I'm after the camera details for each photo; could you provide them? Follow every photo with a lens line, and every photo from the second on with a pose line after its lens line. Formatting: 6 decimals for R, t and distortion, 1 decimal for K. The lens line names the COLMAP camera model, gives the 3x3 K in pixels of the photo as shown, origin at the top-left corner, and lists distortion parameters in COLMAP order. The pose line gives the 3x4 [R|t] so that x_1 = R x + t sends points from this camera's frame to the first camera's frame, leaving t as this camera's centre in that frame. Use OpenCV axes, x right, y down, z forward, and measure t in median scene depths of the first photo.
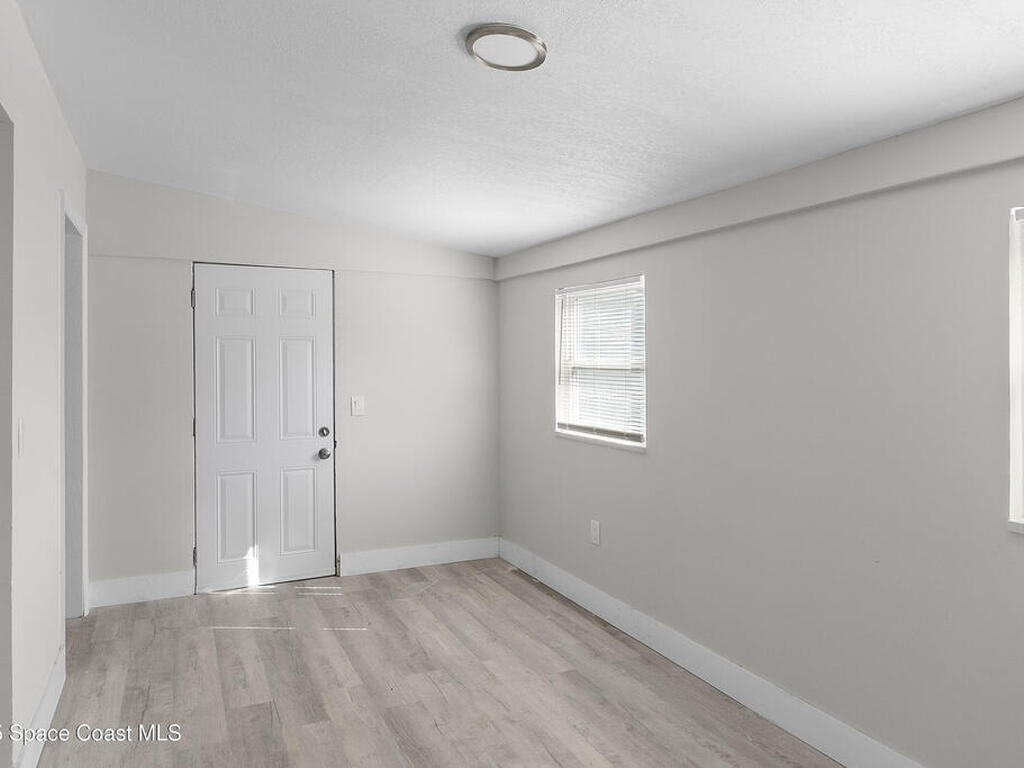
lens RADIAL K [[701.2, 0, 510.4], [0, 701.2, 365.8], [0, 0, 1]] dist [0.006505, -0.005542]
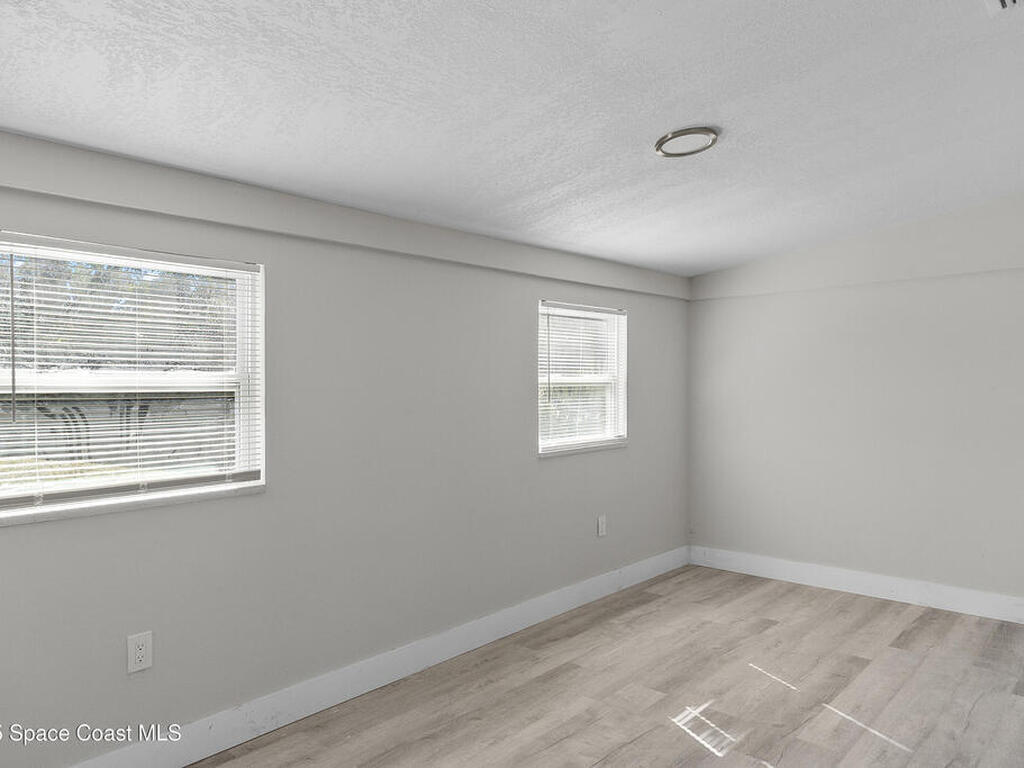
lens RADIAL K [[679.5, 0, 512.0], [0, 679.5, 384.0], [0, 0, 1]] dist [0.001493, -0.003766]
pose [[-0.364644, -0.006387, 0.931125, -0.684211], [0.013184, 0.999841, 0.012022, -0.002437], [-0.931054, 0.016659, -0.364502, 1.119163]]
